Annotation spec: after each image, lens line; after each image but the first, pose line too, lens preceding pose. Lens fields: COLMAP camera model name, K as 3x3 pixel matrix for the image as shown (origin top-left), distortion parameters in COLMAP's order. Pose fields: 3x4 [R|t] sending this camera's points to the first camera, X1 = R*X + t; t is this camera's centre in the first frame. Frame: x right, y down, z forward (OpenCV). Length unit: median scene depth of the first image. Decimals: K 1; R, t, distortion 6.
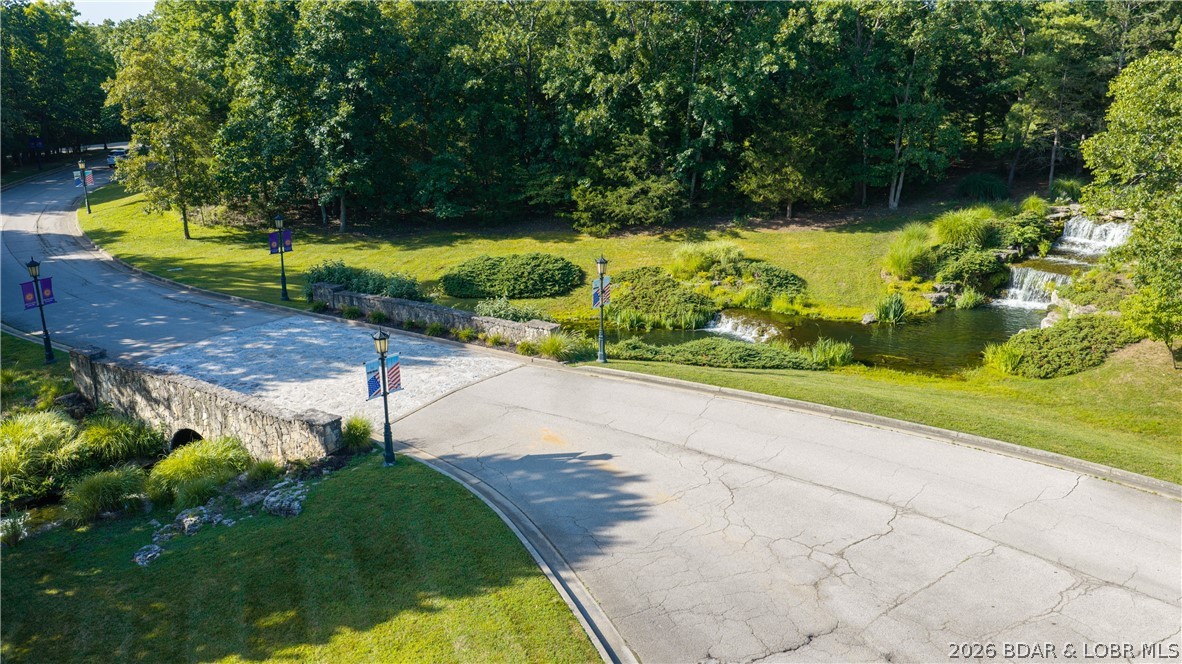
lens RADIAL K [[973.5, 0, 589.6], [0, 973.5, 330.0], [0, 0, 1]] dist [0.000648, -0.018585]
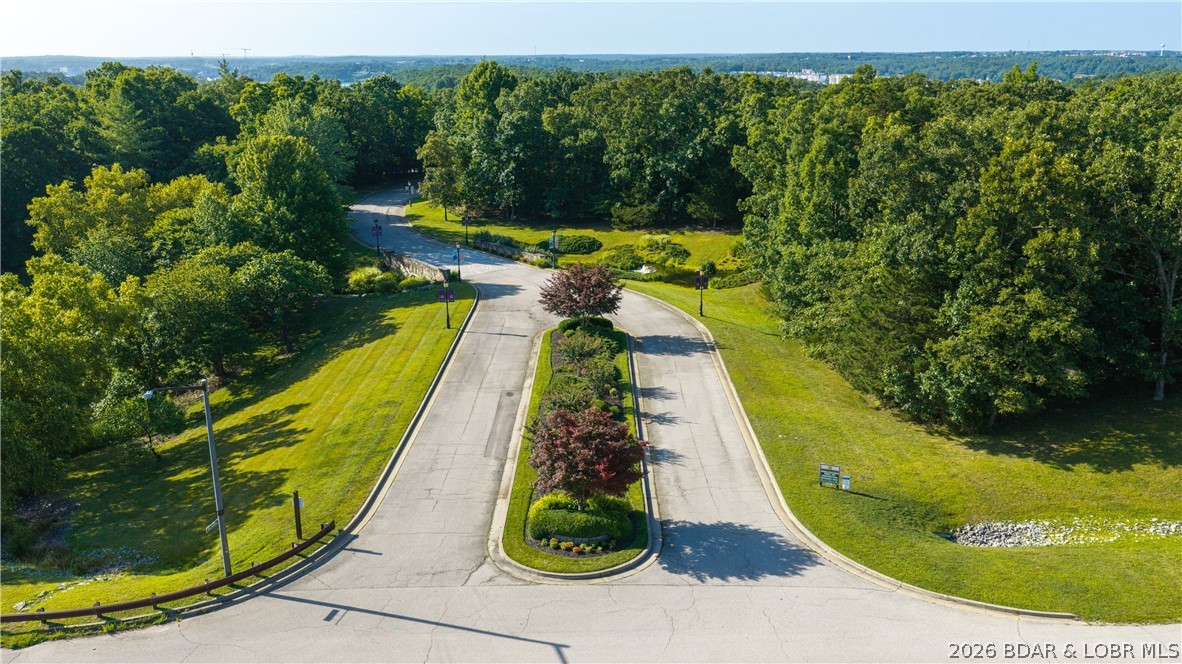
lens RADIAL K [[973.5, 0, 592.2], [0, 973.5, 332.8], [0, 0, 1]] dist [0.000648, -0.018585]
pose [[0.942465, 0.094338, -0.320717, 0.658569], [-0.099275, 0.995060, 0.000963, 0.129888], [0.319223, 0.030932, 0.947175, -1.015576]]
